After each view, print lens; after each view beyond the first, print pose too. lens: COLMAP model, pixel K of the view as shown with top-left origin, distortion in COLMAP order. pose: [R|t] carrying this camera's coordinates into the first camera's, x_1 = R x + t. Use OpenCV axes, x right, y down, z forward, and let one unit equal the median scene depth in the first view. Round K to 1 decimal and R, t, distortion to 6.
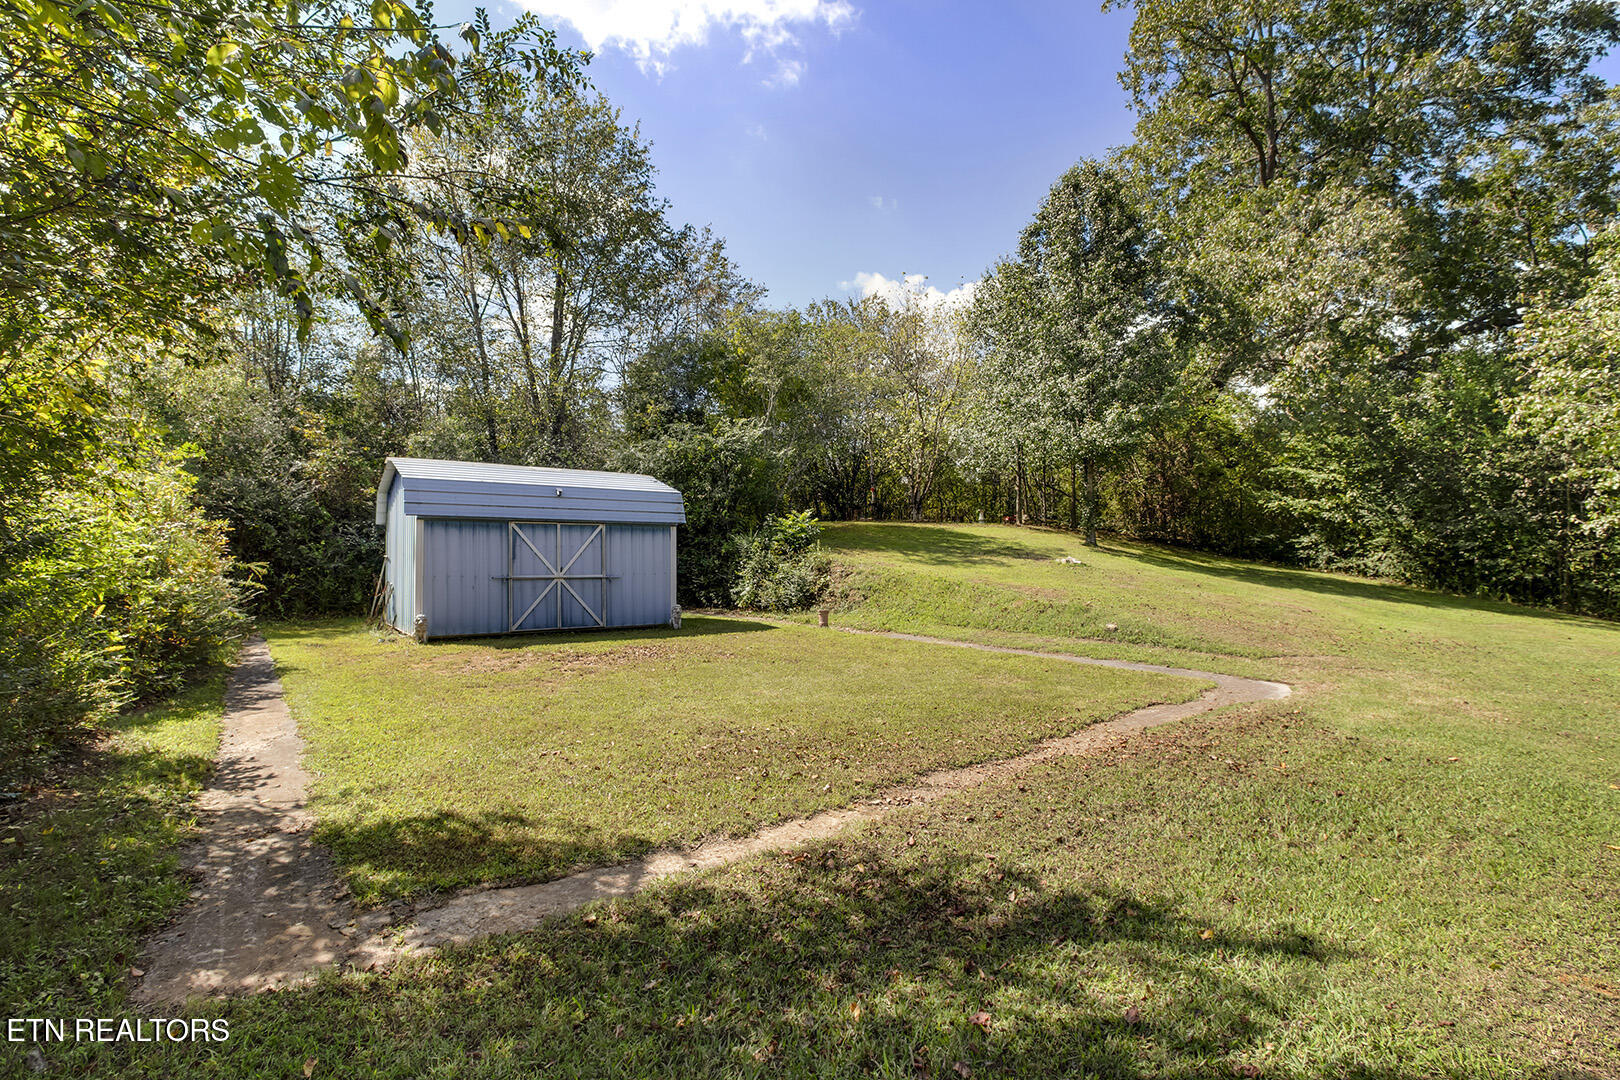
lens RADIAL K [[900.1, 0, 818.8], [0, 900.1, 563.6], [0, 0, 1]] dist [-0.005394, -0.000890]
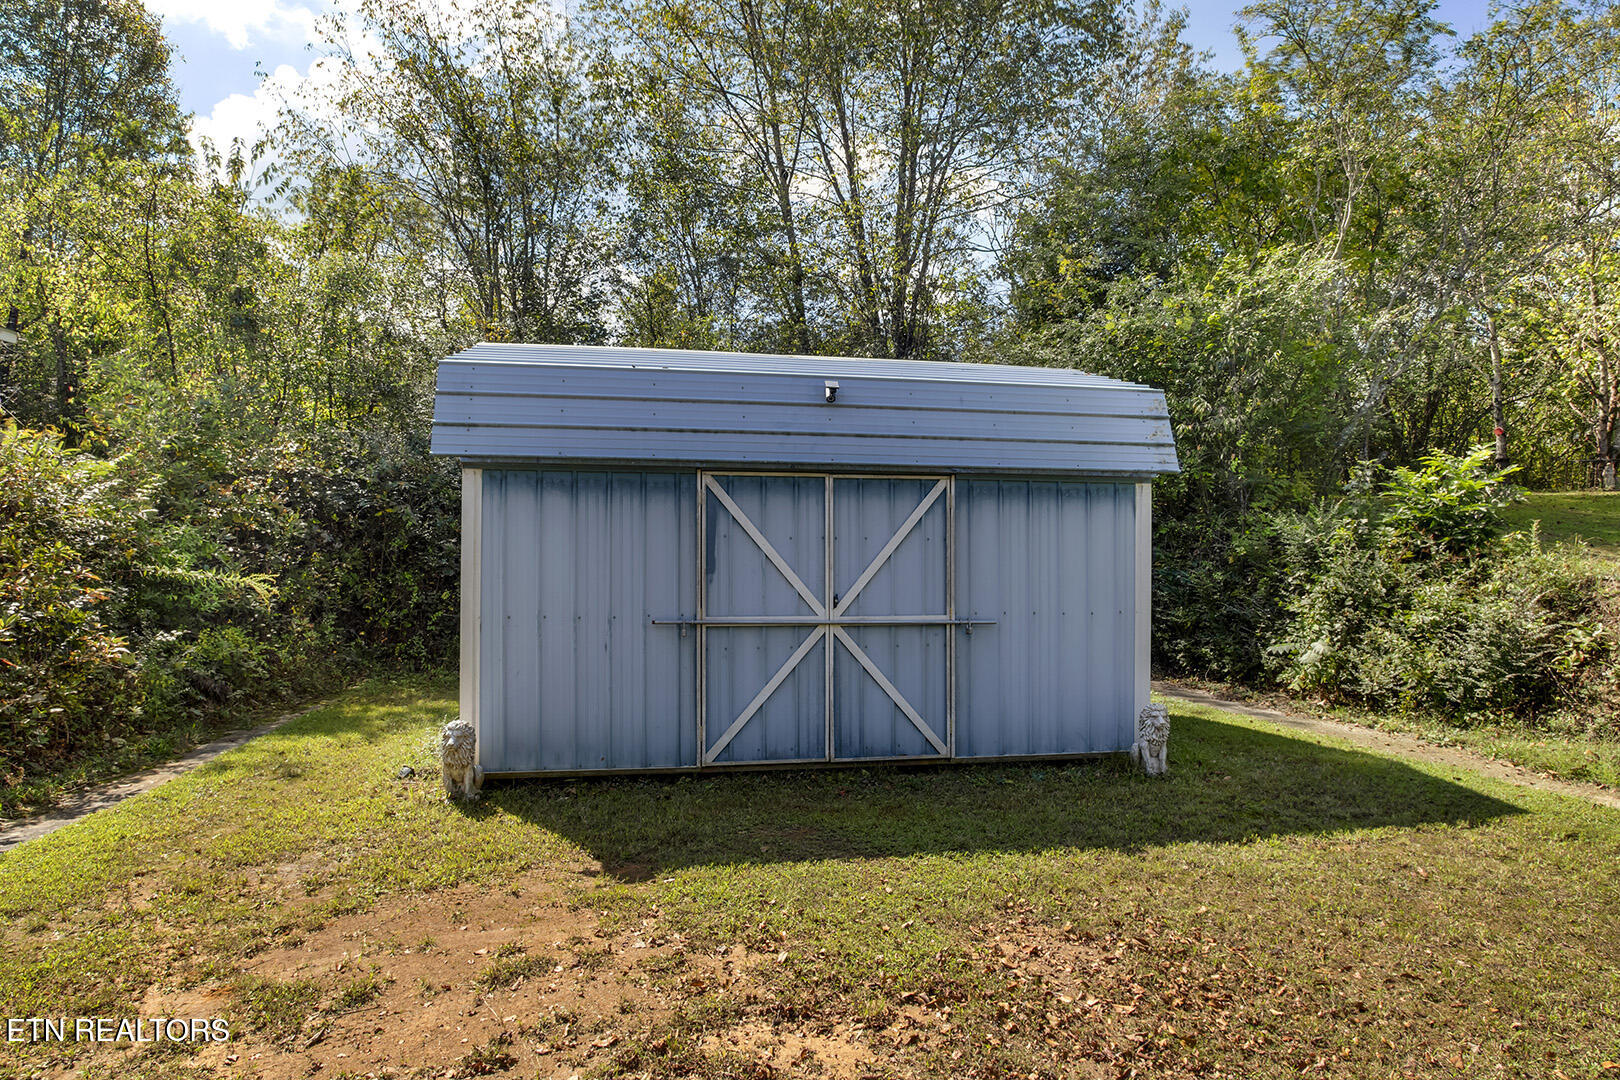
lens RADIAL K [[900.1, 0, 818.8], [0, 900.1, 563.6], [0, 0, 1]] dist [-0.005394, -0.000890]
pose [[0.911421, 0.005533, -0.411437, -0.118655], [-0.006278, 0.999980, -0.000459, -0.007137], [0.411426, 0.003001, 0.911438, 0.555930]]
